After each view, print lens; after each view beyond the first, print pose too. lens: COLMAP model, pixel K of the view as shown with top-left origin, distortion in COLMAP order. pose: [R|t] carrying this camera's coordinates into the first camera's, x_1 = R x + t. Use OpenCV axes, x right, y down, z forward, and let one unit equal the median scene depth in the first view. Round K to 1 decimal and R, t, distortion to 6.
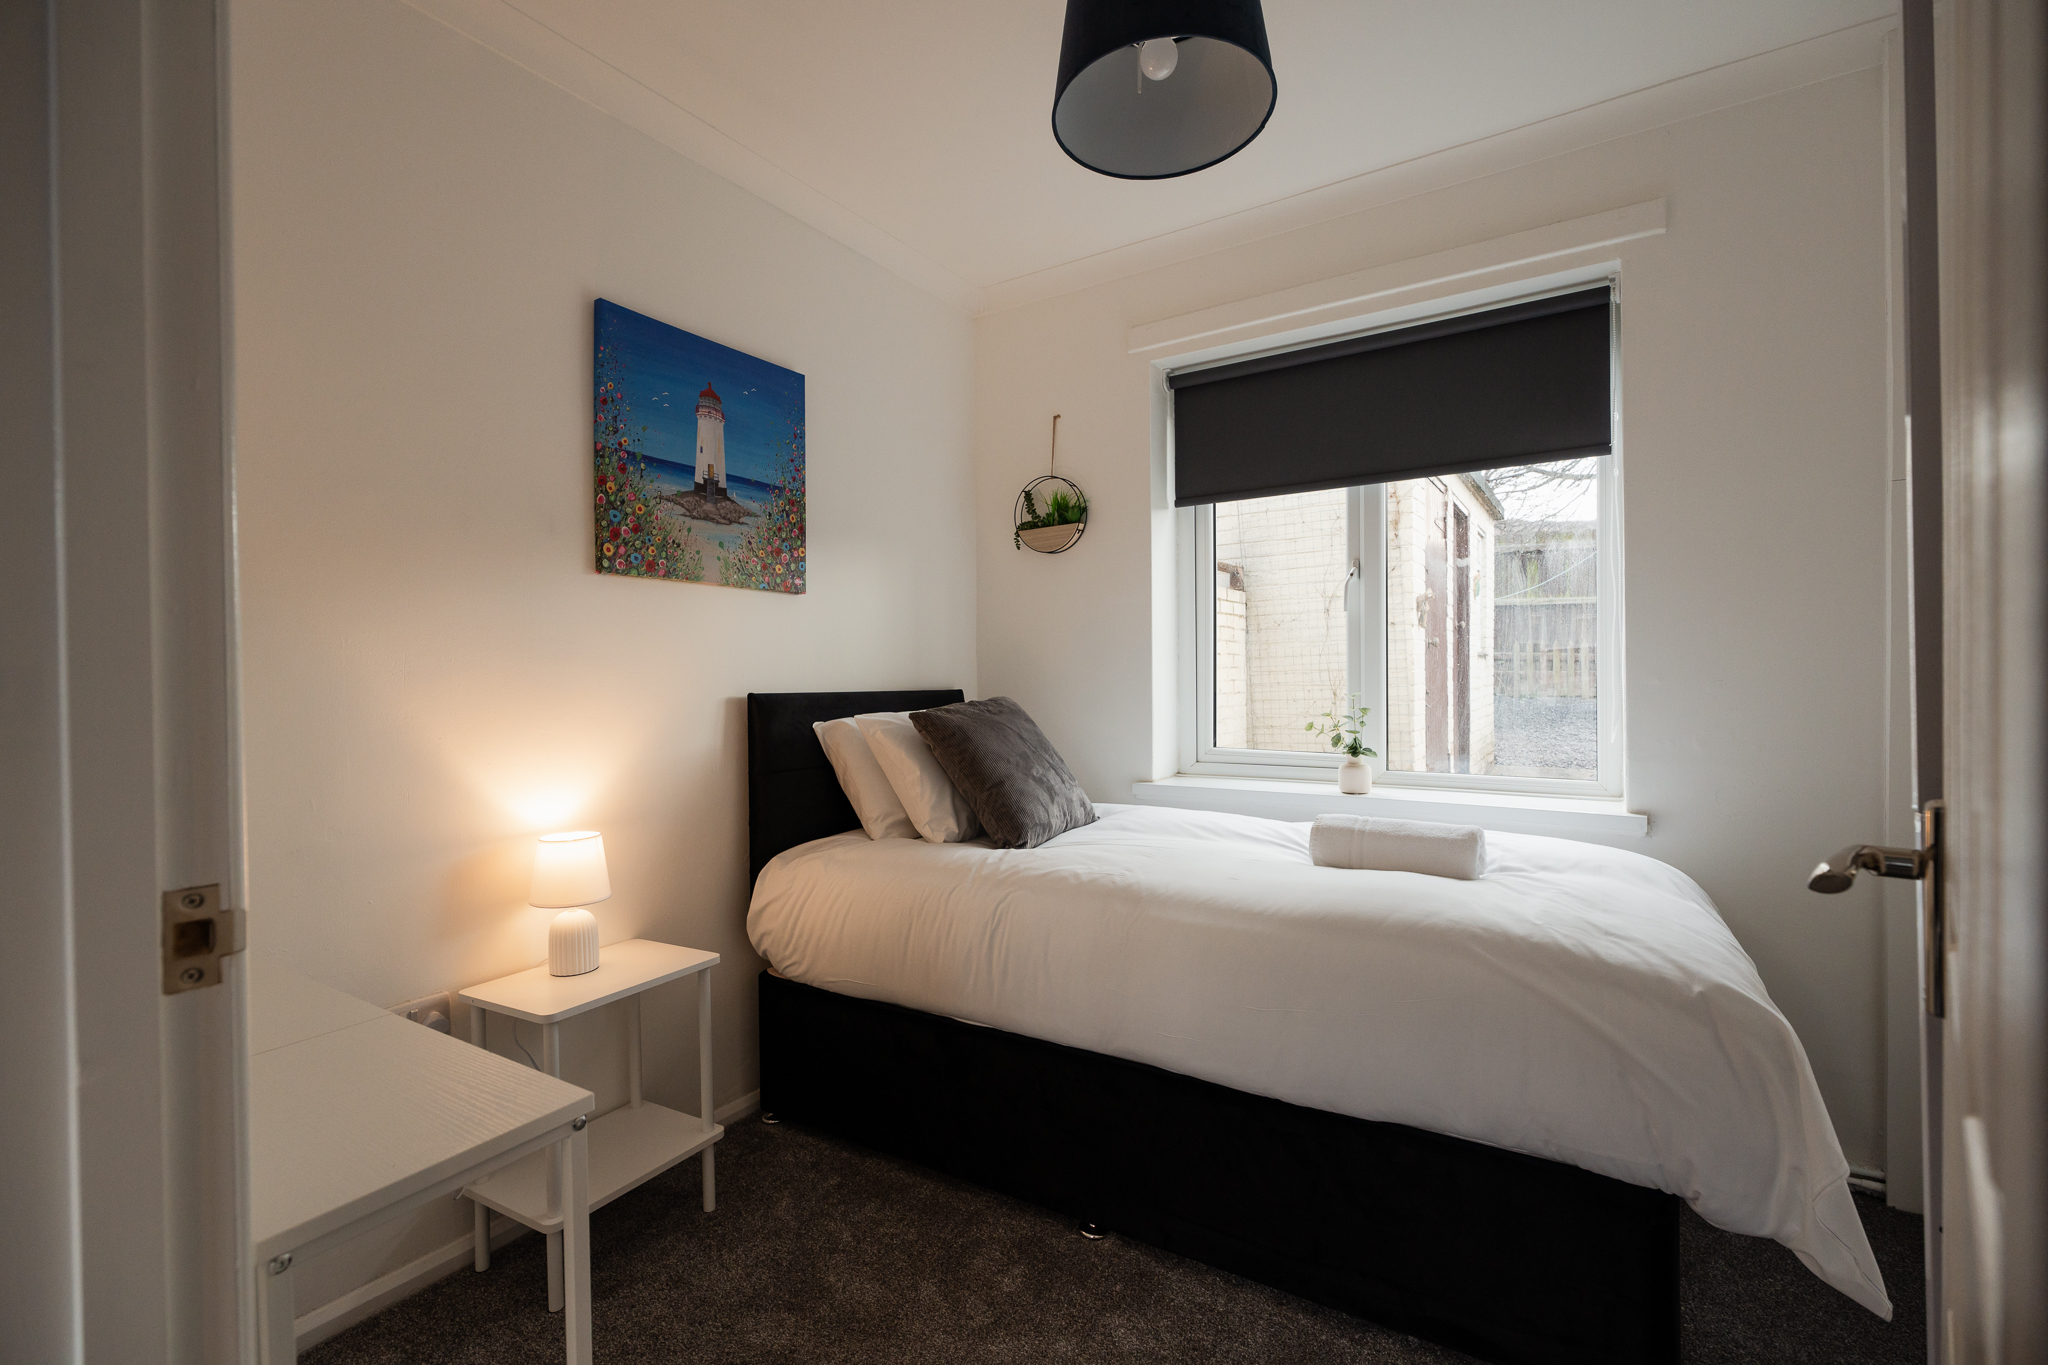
lens RADIAL K [[900.7, 0, 1026.4], [0, 900.7, 675.6], [0, 0, 1]] dist [-0.001117, -0.000085]
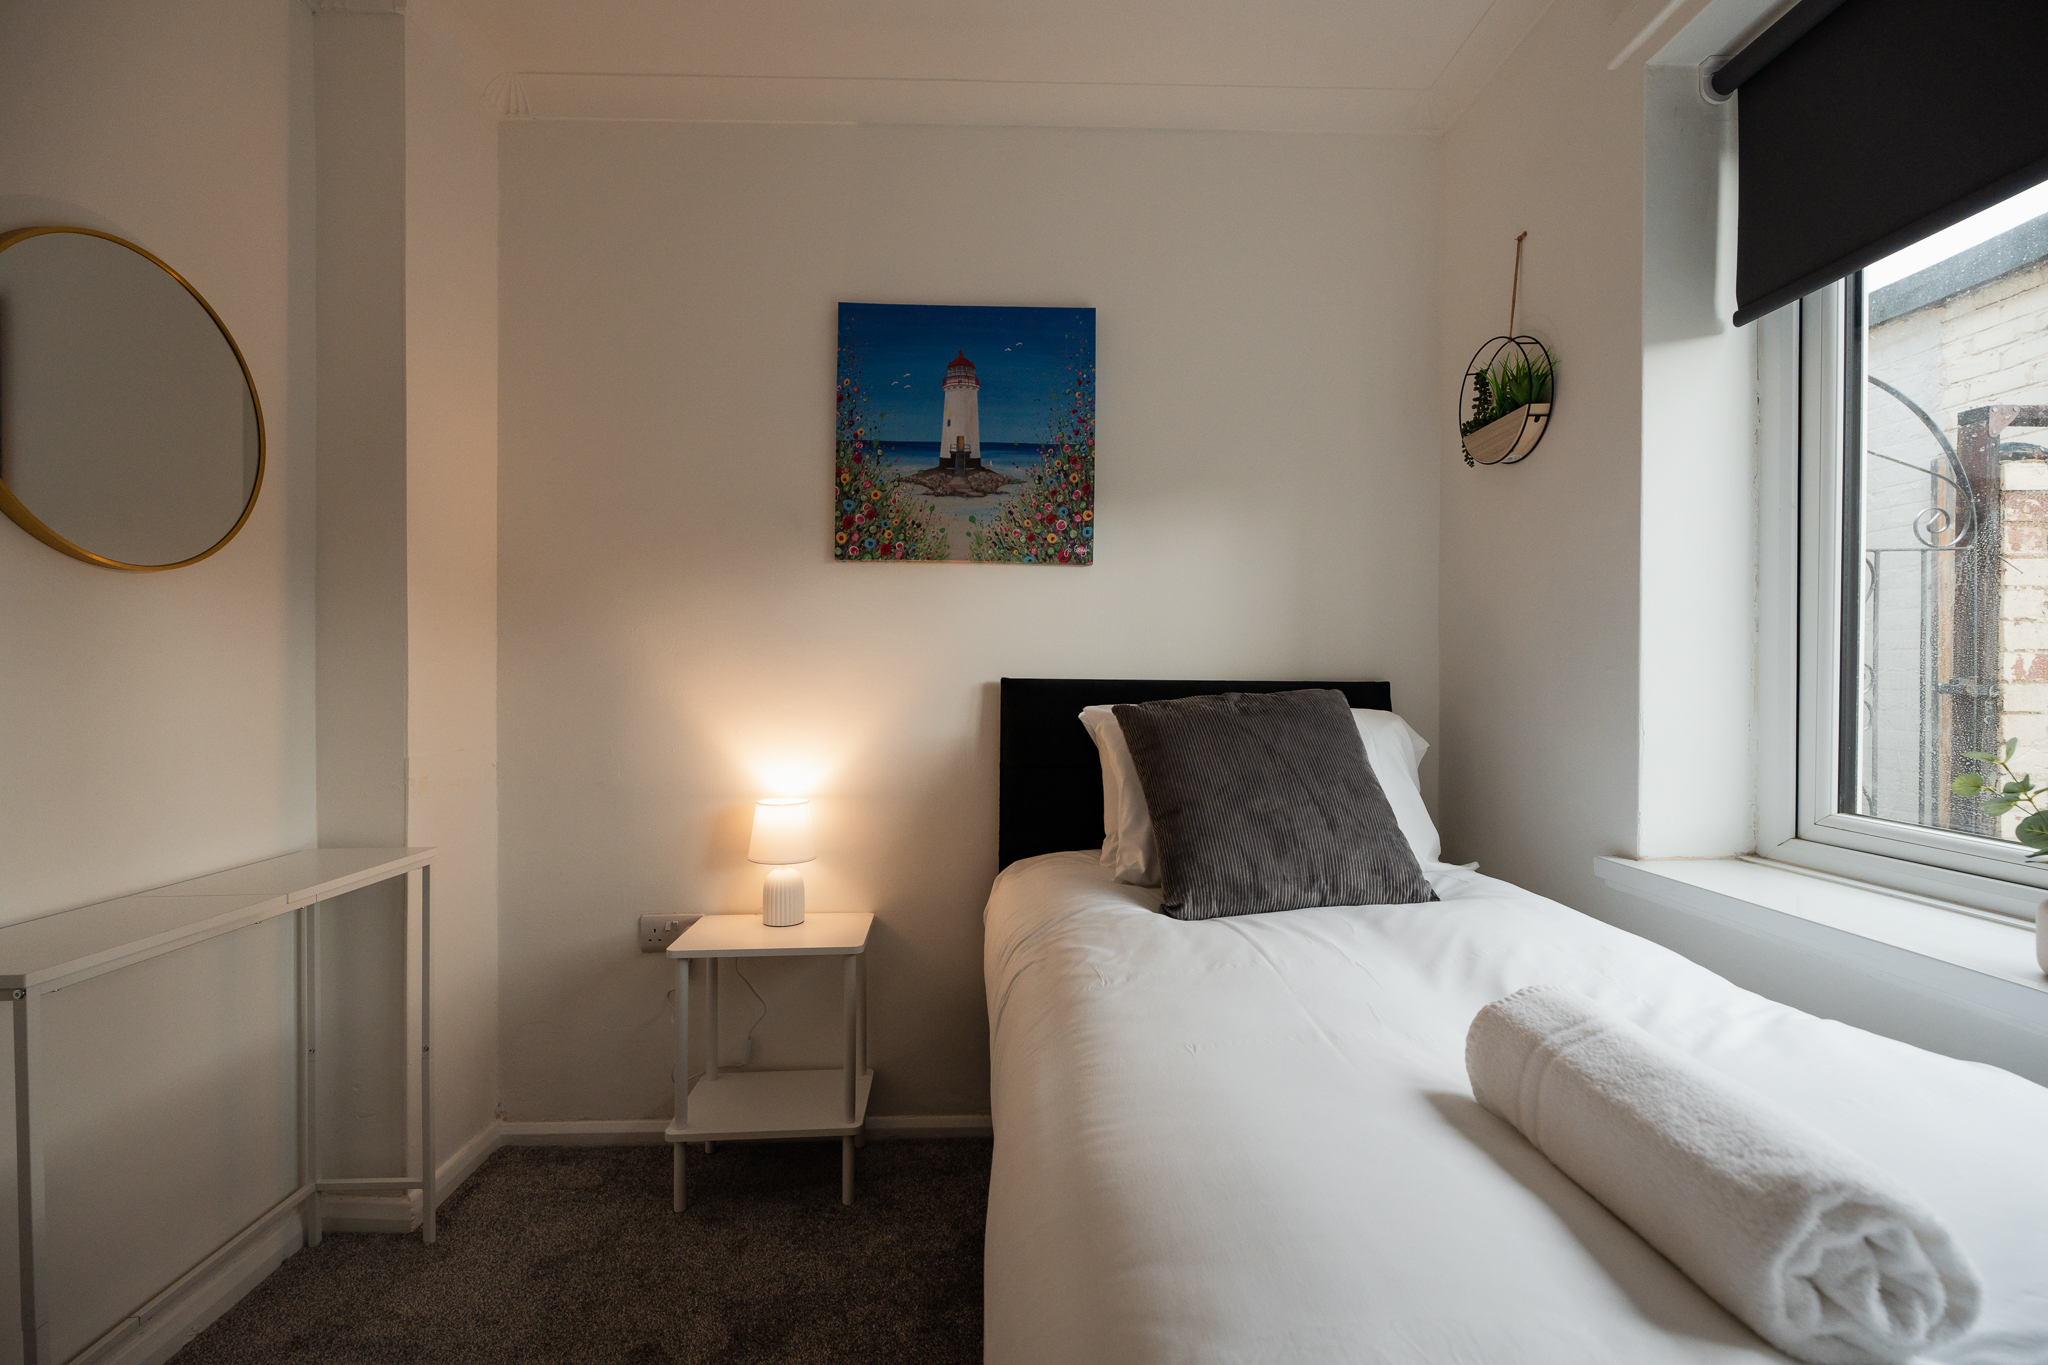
lens RADIAL K [[900.7, 0, 1020.4], [0, 900.7, 678.2], [0, 0, 1]] dist [-0.001117, -0.000085]
pose [[0.570361, 0.011254, -0.821317, 0.457018], [-0.007283, 0.999936, 0.008643, 0.012032], [0.821362, 0.001052, 0.570406, 0.496094]]
